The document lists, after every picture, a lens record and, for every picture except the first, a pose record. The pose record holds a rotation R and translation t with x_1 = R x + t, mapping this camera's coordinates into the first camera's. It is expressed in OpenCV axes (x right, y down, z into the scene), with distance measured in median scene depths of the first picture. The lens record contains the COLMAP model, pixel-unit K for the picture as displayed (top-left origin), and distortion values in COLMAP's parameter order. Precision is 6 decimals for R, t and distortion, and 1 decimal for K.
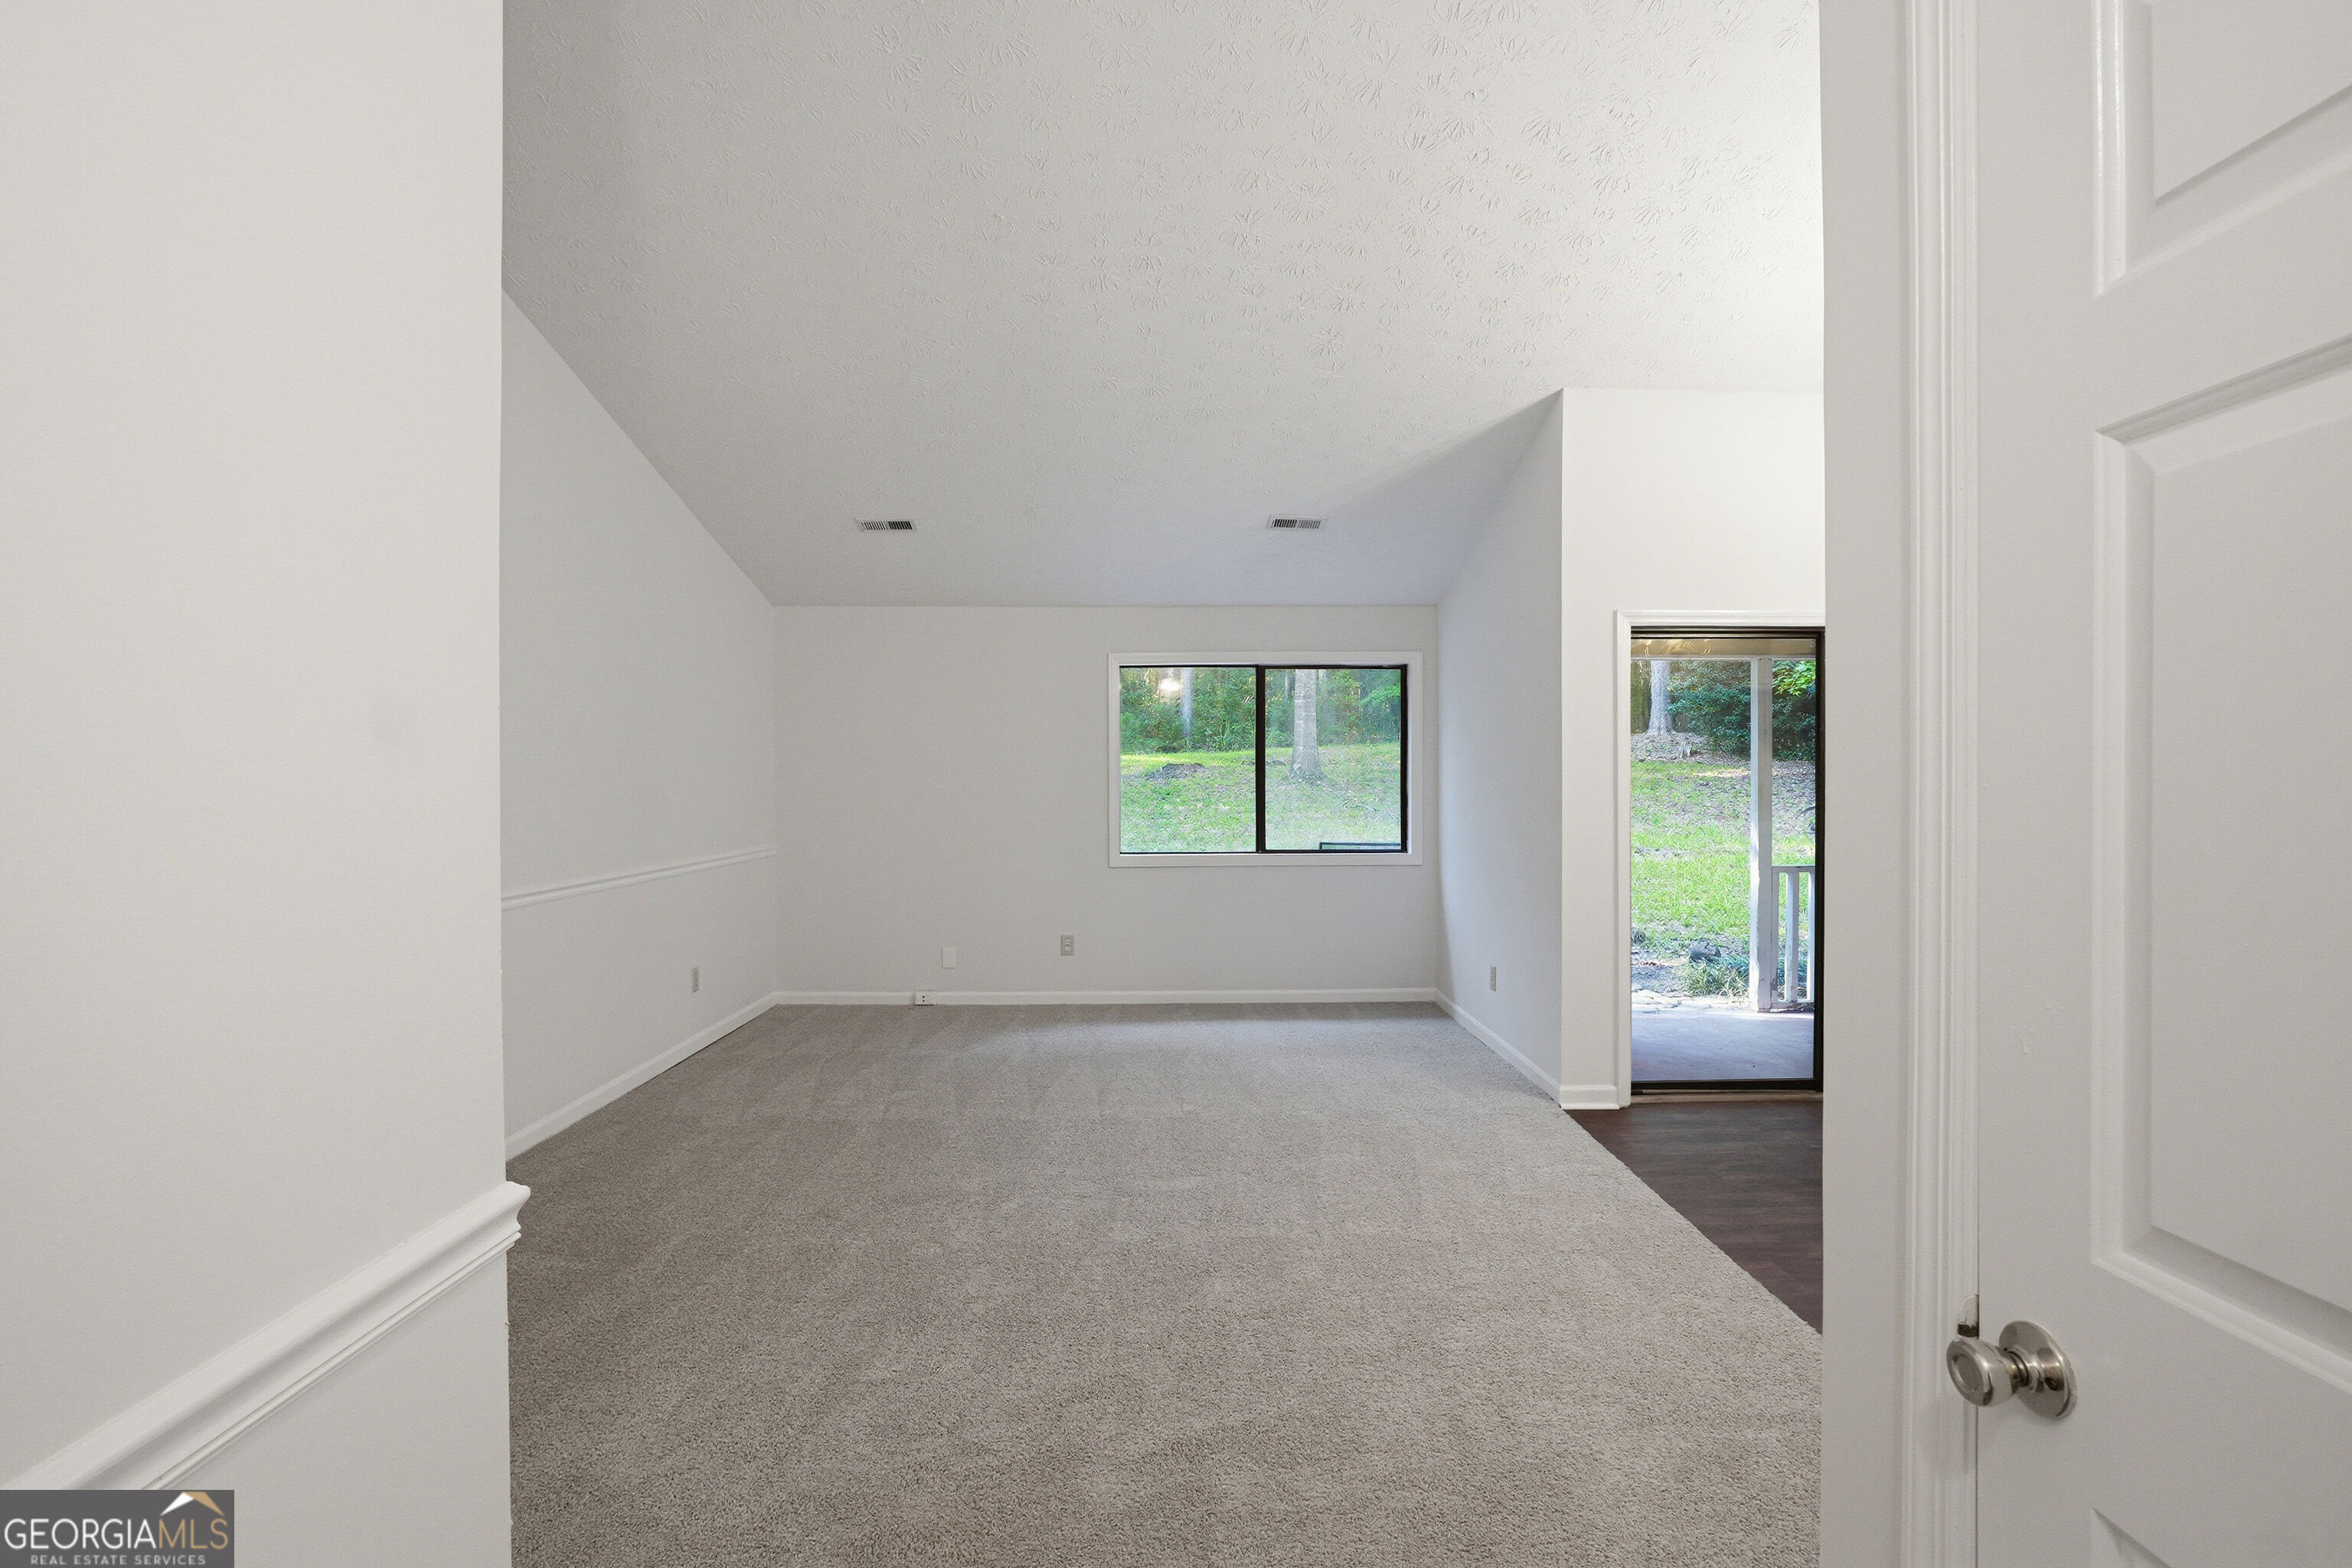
lens RADIAL K [[1094.1, 0, 1176.0], [0, 1094.1, 784.0], [0, 0, 1]] dist [0.001224, 0.000181]
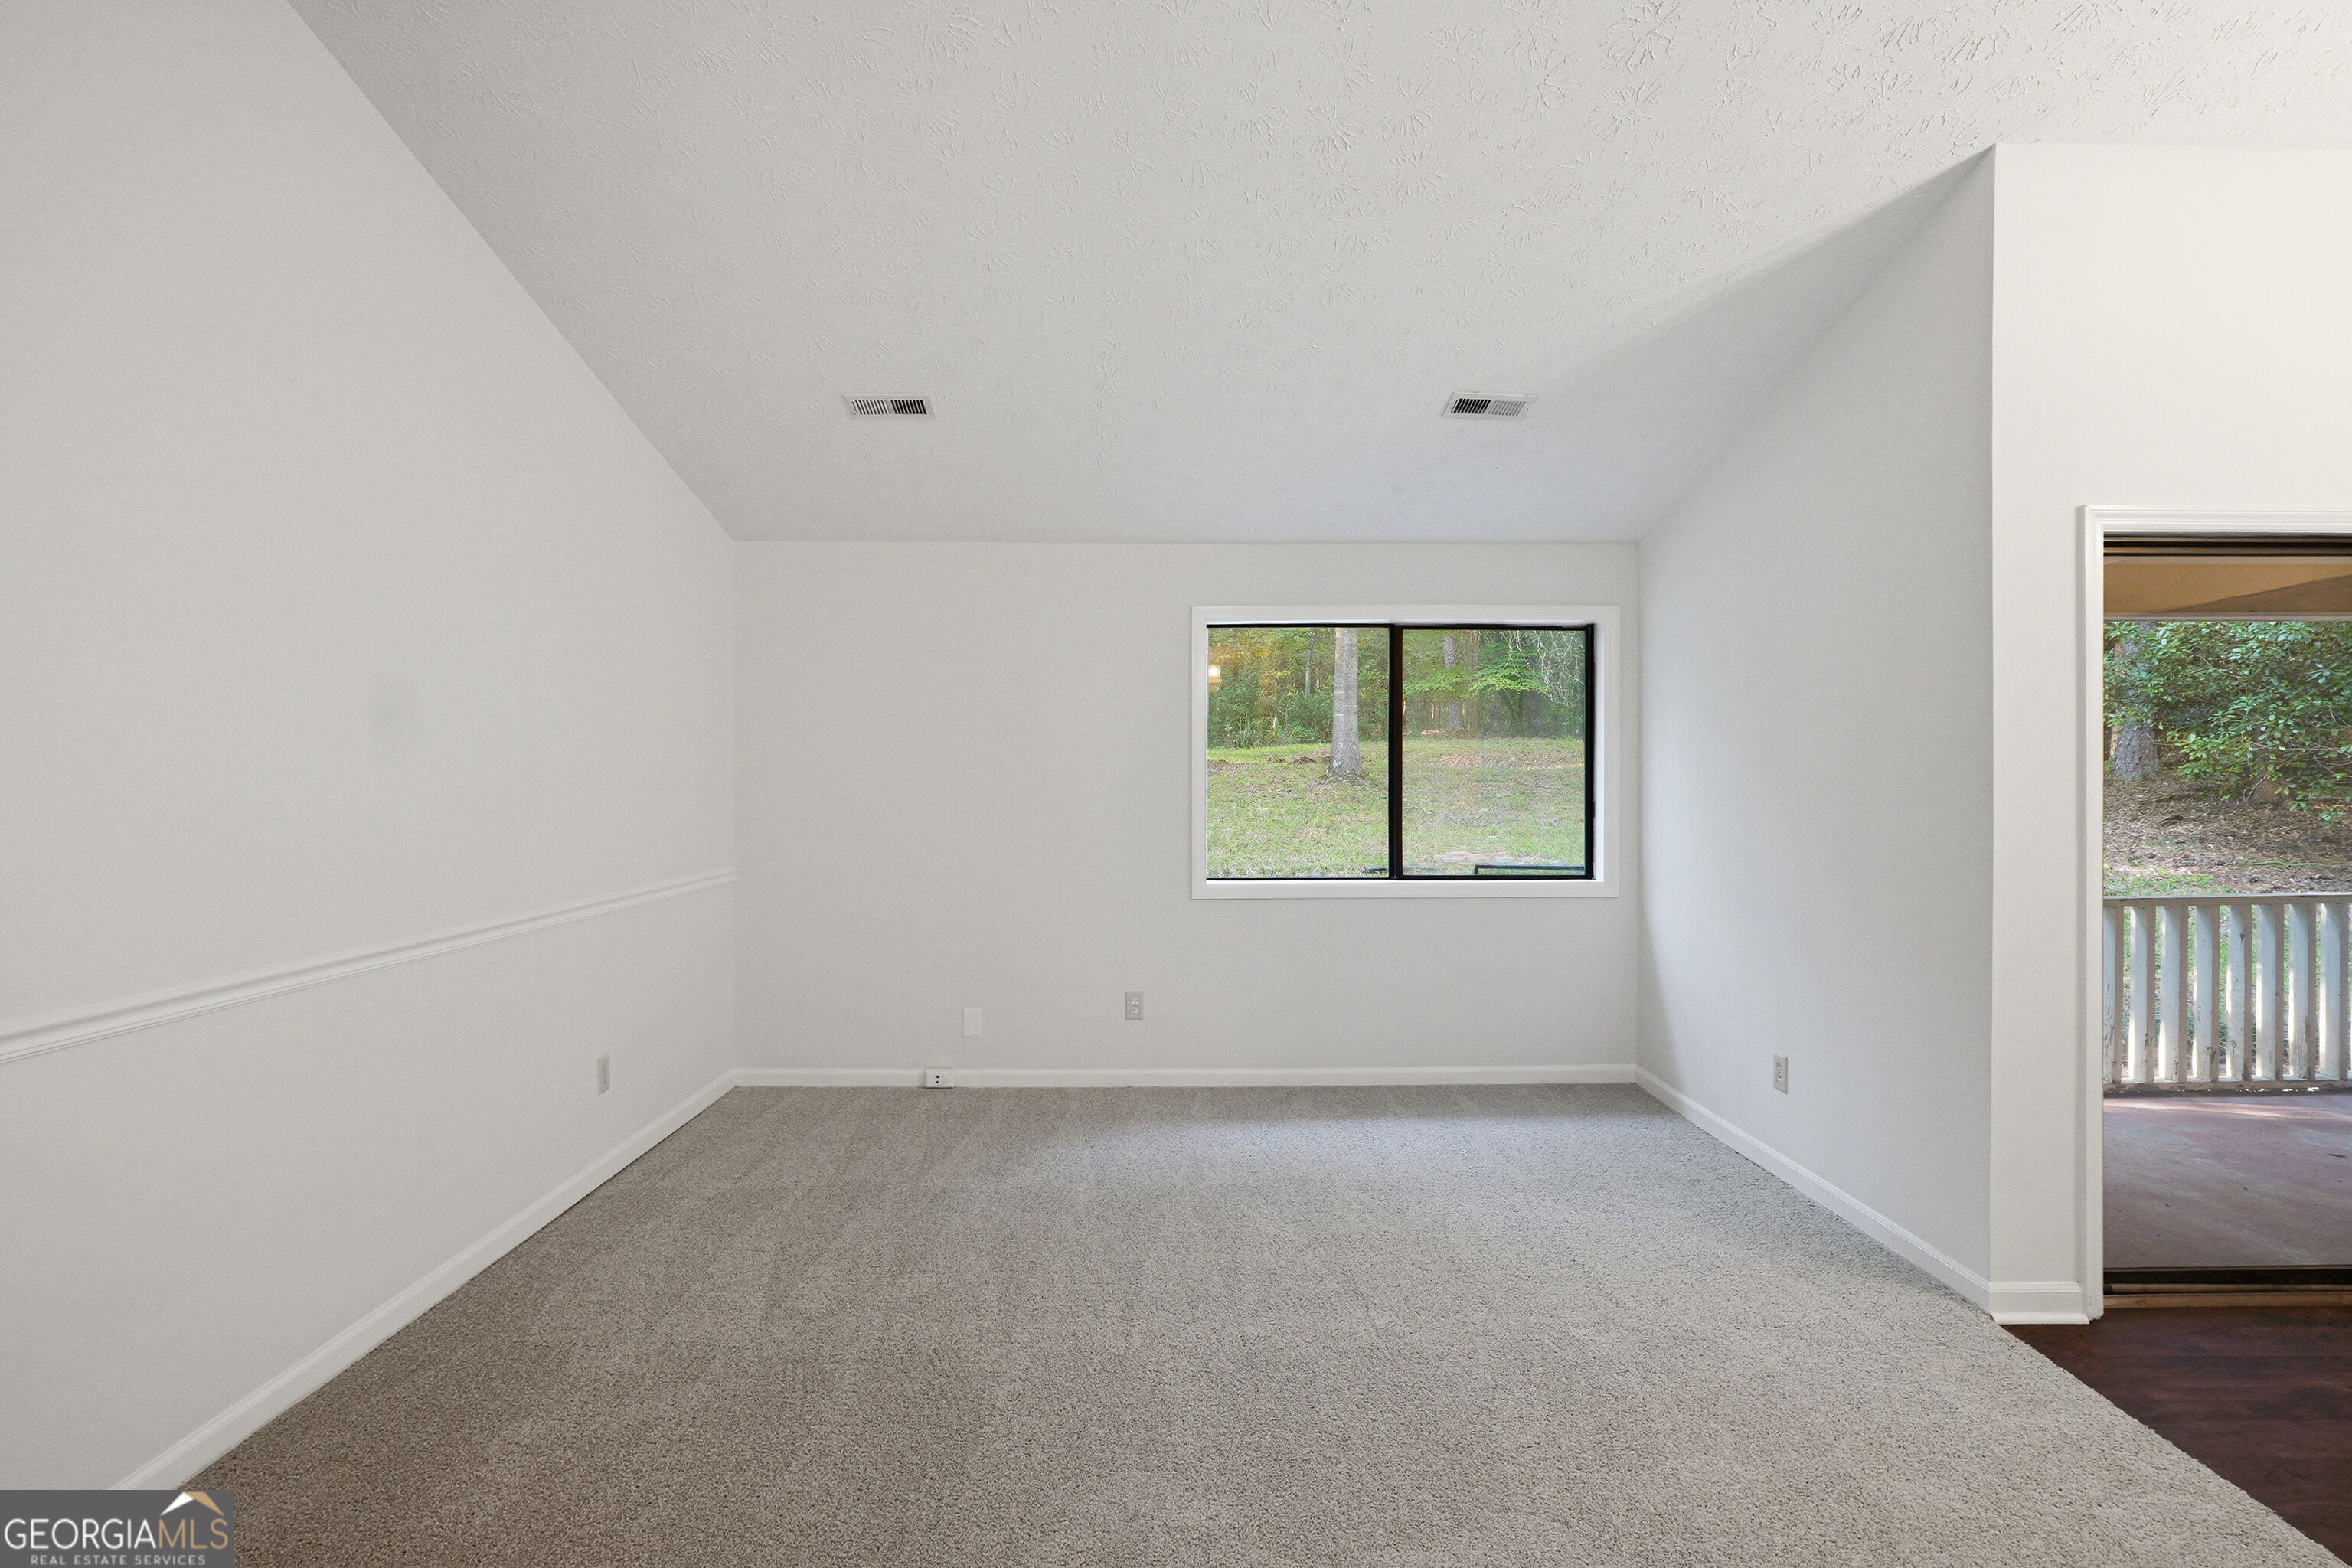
lens RADIAL K [[1078.9, 0, 1177.4], [0, 1078.9, 775.1], [0, 0, 1]] dist [-0.001333, 0.000021]
pose [[0.999989, 0.002162, 0.004077, -0.075278], [-0.002138, 0.999980, -0.005936, -0.002540], [-0.004090, 0.005927, 0.999974, 0.283784]]
